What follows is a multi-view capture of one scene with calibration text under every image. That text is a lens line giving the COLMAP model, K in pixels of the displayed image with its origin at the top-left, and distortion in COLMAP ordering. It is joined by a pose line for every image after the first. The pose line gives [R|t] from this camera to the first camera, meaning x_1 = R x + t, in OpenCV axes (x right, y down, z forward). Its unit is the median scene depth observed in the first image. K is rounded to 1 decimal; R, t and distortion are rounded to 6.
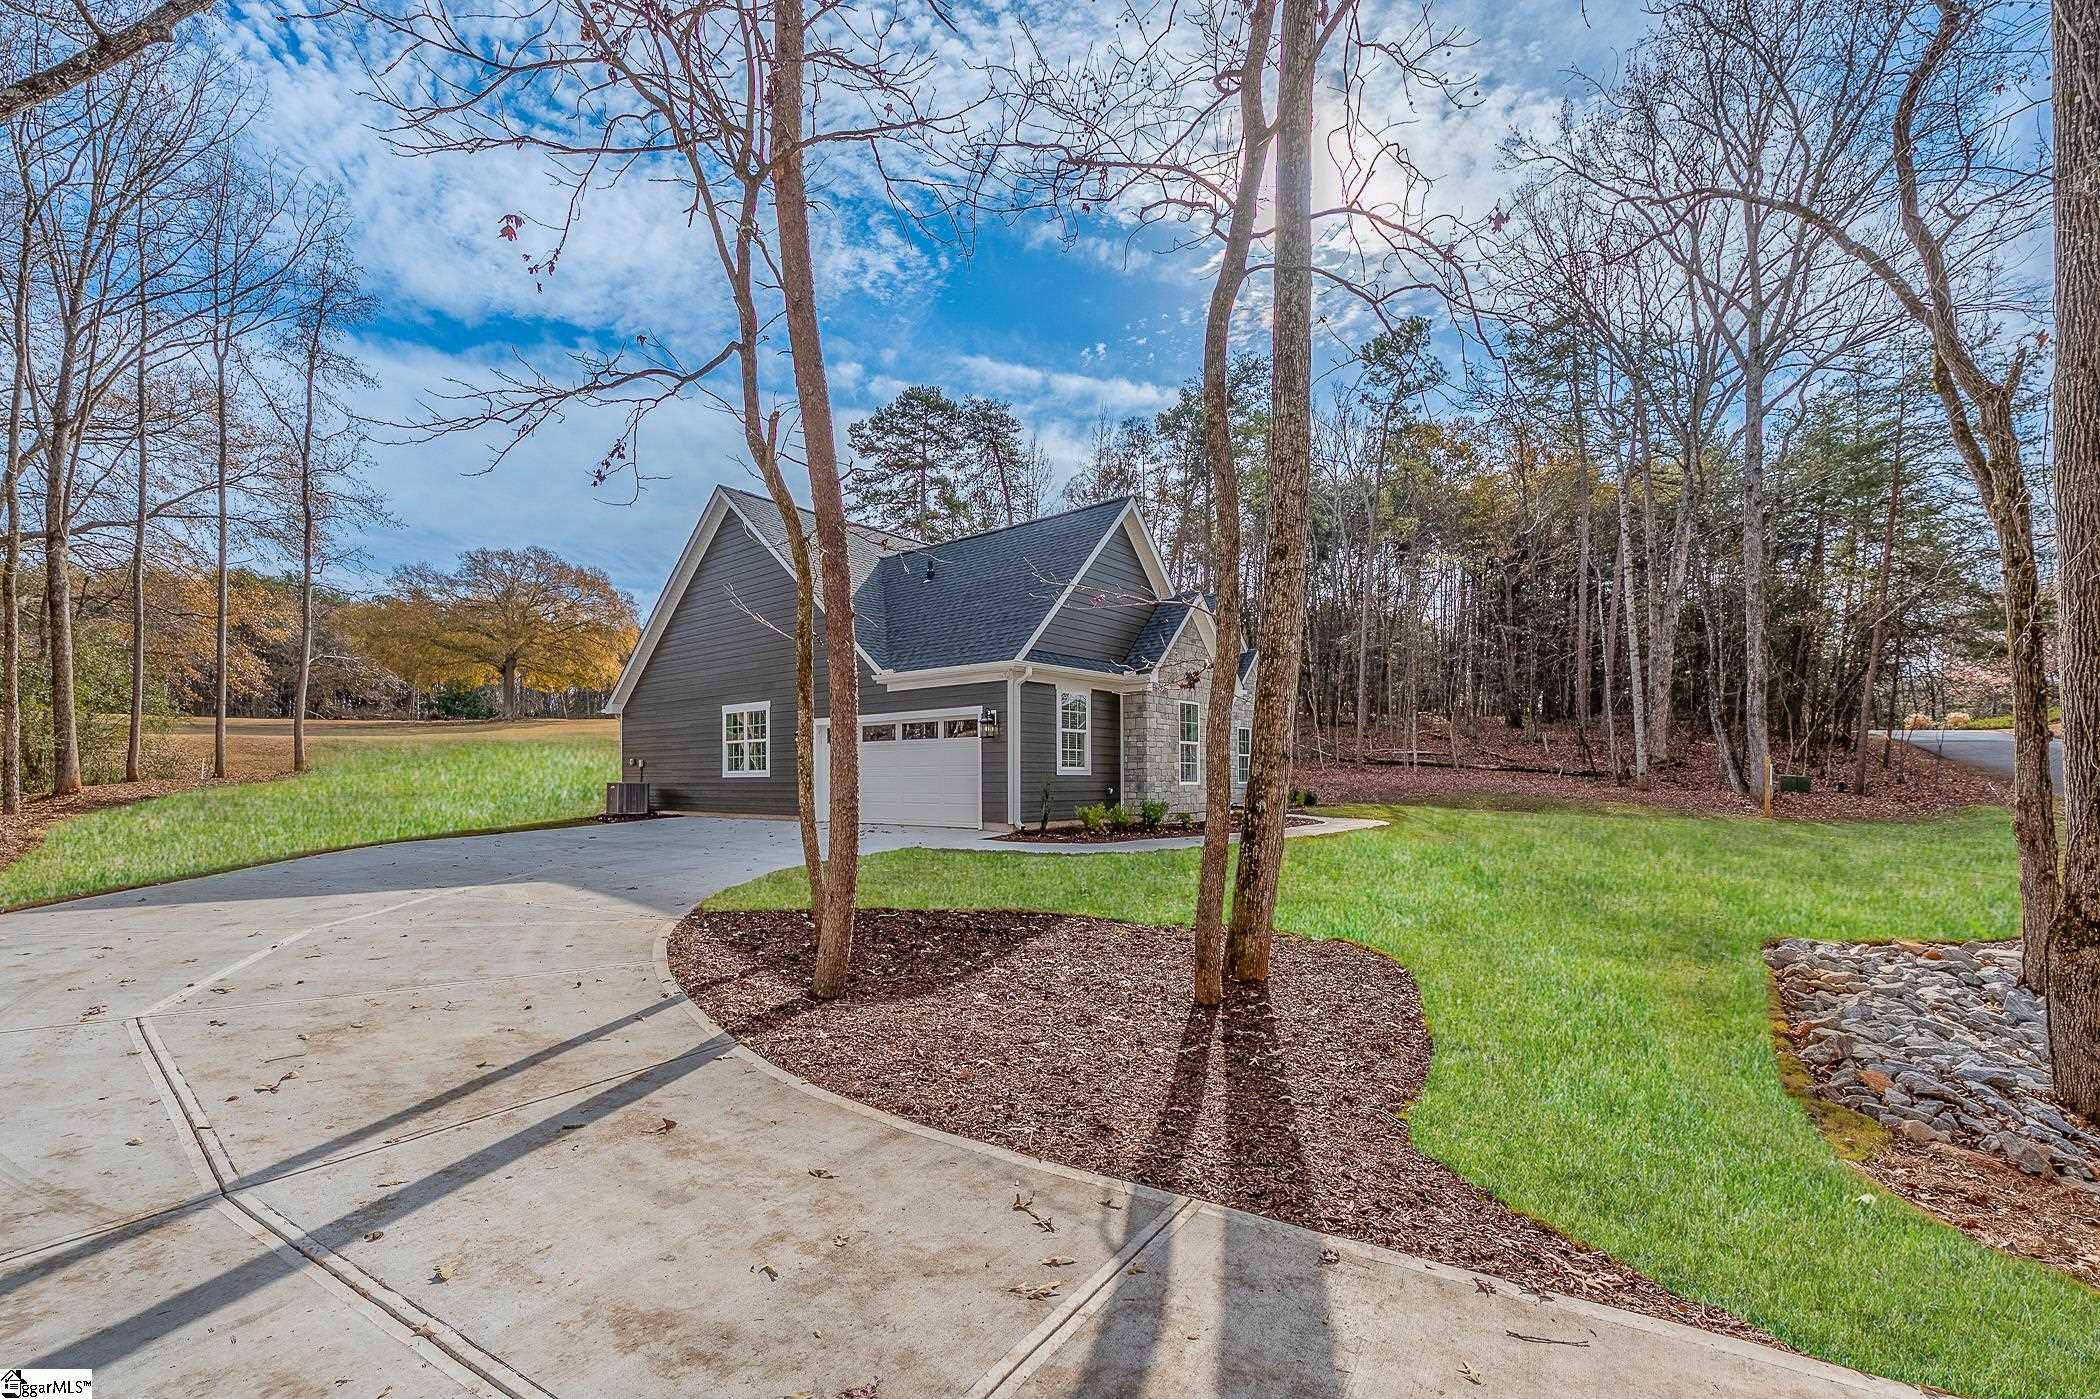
lens RADIAL K [[872.8, 0, 1052.1], [0, 872.8, 780.2], [0, 0, 1]] dist [-0.000300, 0.000089]
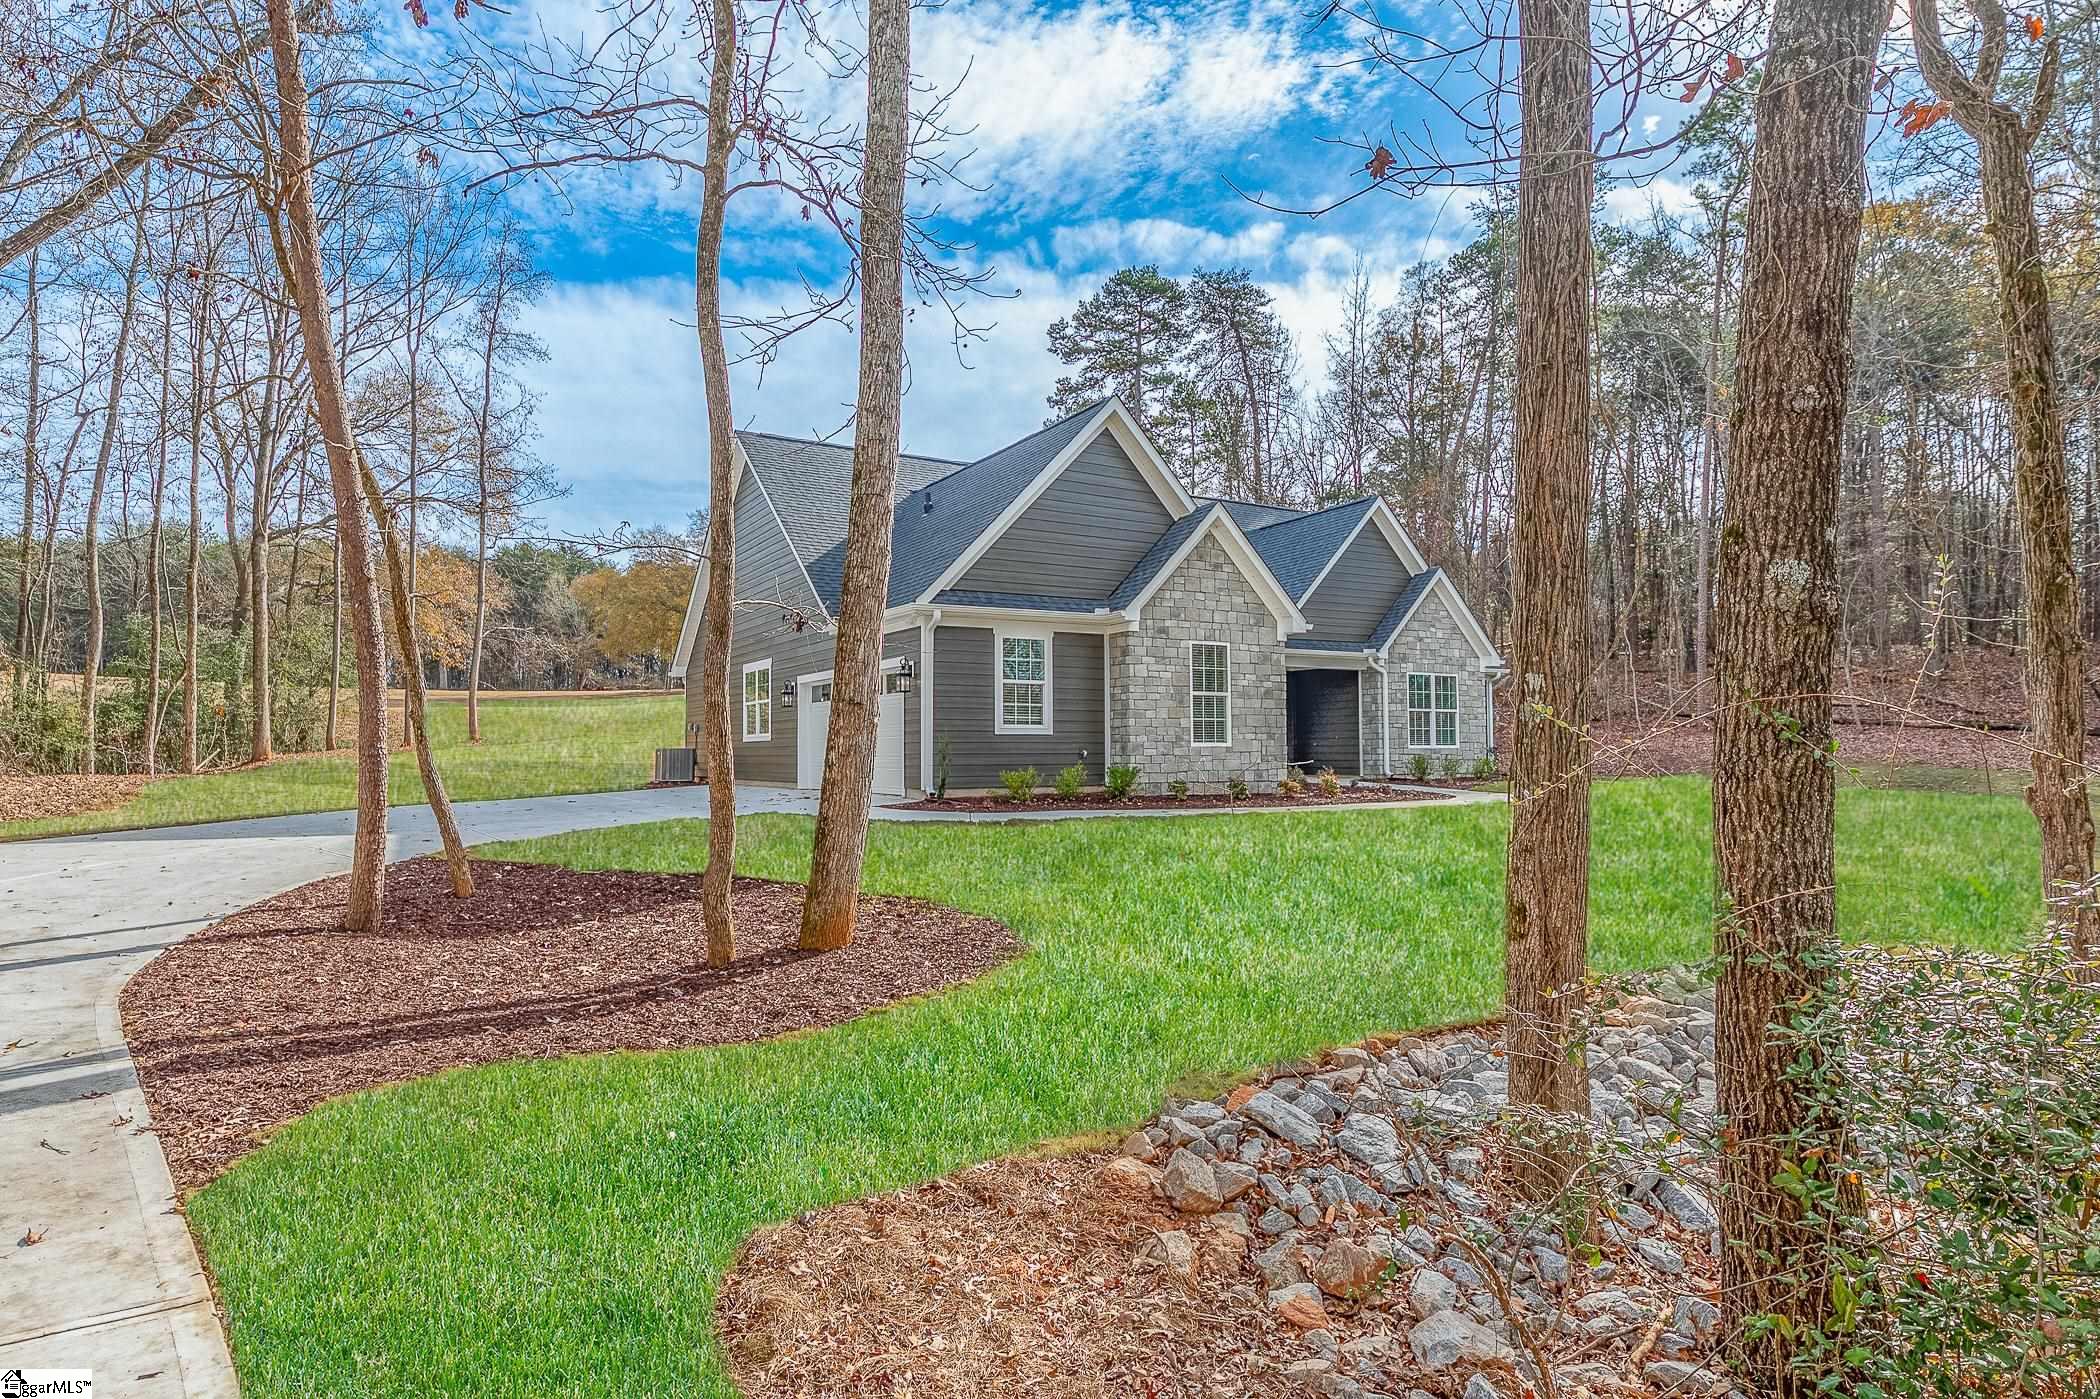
lens RADIAL K [[1106.4, 0, 1050.0], [0, 1106.4, 733.6], [0, 0, 1]] dist [0.001862, 0.000265]
pose [[0.940152, -0.010289, -0.340600, 0.308749], [0.005145, 0.999859, -0.016004, 0.008018], [0.340716, 0.013294, 0.940072, -0.000172]]
